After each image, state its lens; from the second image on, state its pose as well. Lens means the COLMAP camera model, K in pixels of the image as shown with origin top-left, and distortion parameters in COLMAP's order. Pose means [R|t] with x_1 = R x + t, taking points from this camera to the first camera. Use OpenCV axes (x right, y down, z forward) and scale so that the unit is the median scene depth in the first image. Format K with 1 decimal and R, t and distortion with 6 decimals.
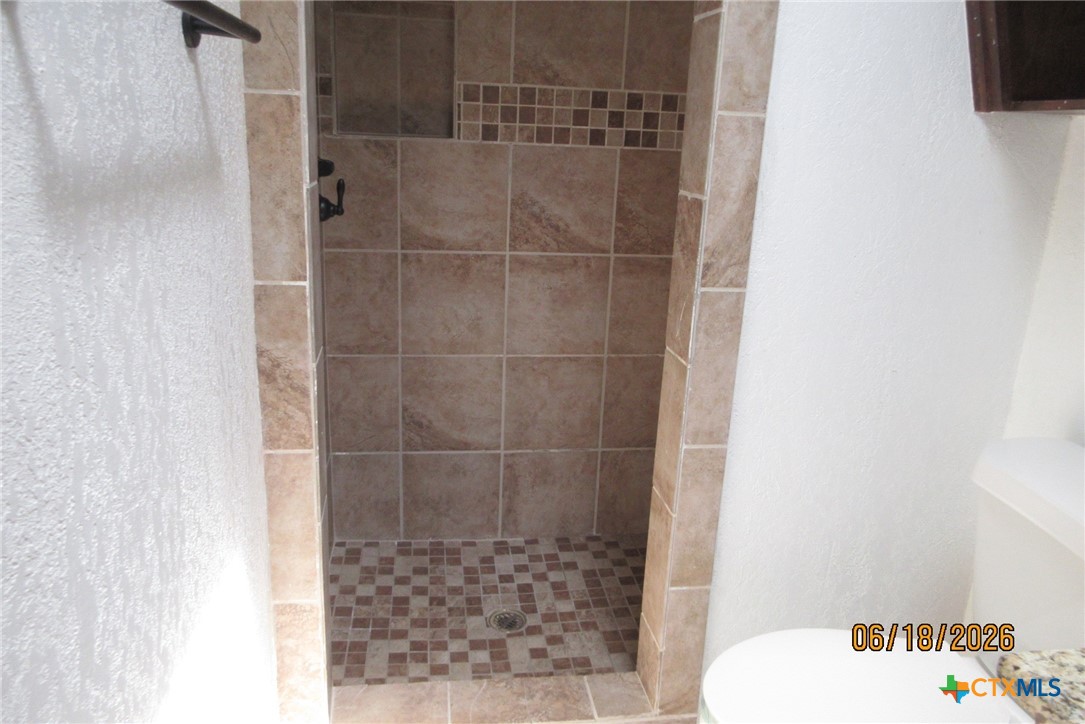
lens RADIAL K [[801.7, 0, 537.3], [0, 801.7, 358.8], [0, 0, 1]] dist [-0.005705, 0.003597]
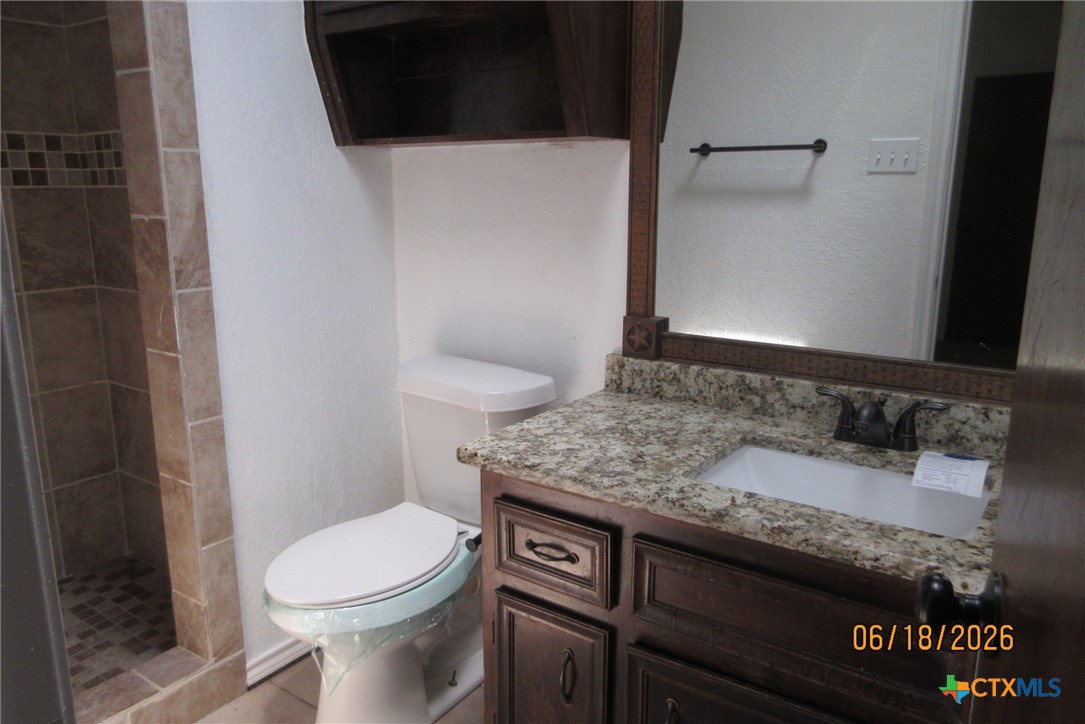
lens RADIAL K [[801.7, 0, 542.0], [0, 801.7, 363.1], [0, 0, 1]] dist [-0.005705, 0.003597]
pose [[0.684980, -0.200358, 0.700470, -0.285867], [0.228935, 0.971935, 0.054134, 0.078943], [-0.691658, 0.123282, 0.711625, -0.238428]]
